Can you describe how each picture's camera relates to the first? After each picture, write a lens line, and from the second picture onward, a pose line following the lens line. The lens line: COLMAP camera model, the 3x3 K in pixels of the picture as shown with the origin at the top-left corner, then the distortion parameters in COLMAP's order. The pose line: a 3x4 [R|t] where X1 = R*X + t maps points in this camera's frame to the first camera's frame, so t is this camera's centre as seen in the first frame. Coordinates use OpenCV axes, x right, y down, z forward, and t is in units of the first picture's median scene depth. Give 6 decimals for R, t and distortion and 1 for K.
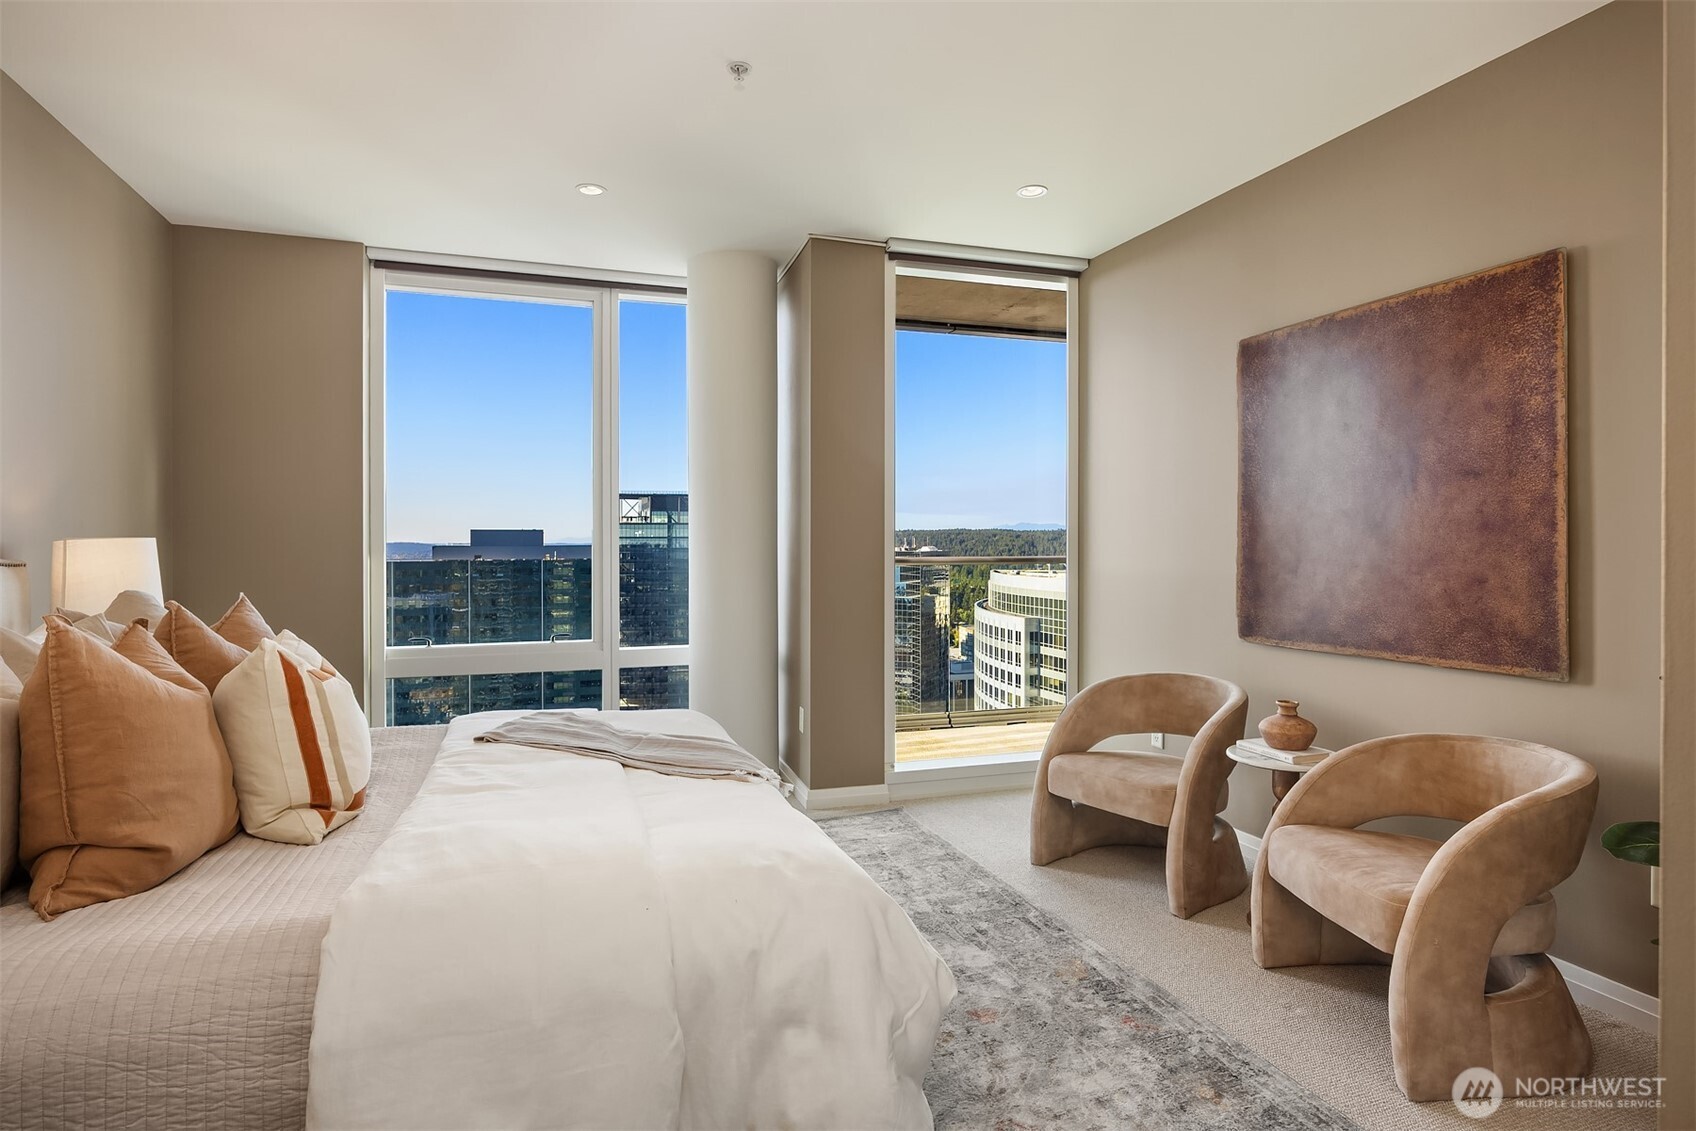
lens RADIAL K [[897.6, 0, 854.7], [0, 897.6, 536.9], [0, 0, 1]] dist [0.000069, -0.000314]
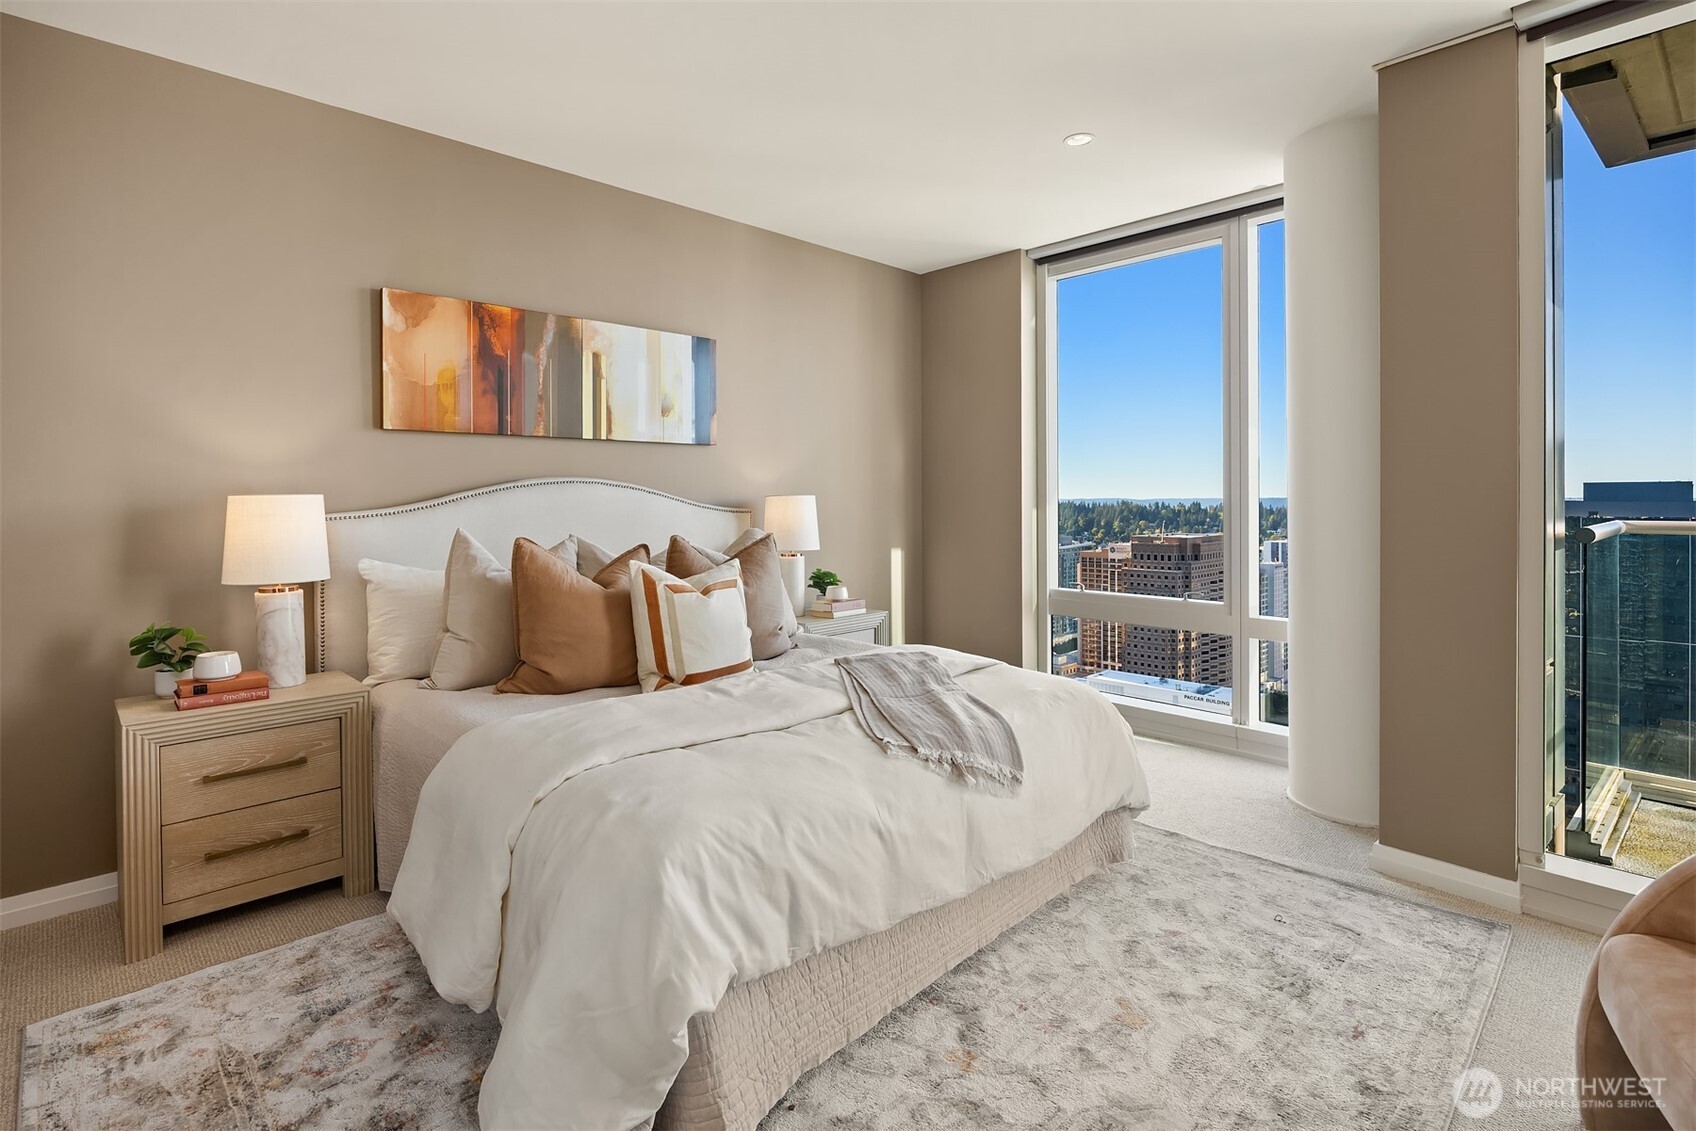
lens RADIAL K [[824.9, 0, 858.7], [0, 824.9, 504.5], [0, 0, 1]] dist [-0.010770, -0.000579]
pose [[0.408508, 0.006425, -0.912732, 0.363780], [0.007054, 0.999923, 0.010196, 0.001077], [0.912727, -0.010603, 0.408431, 0.343900]]
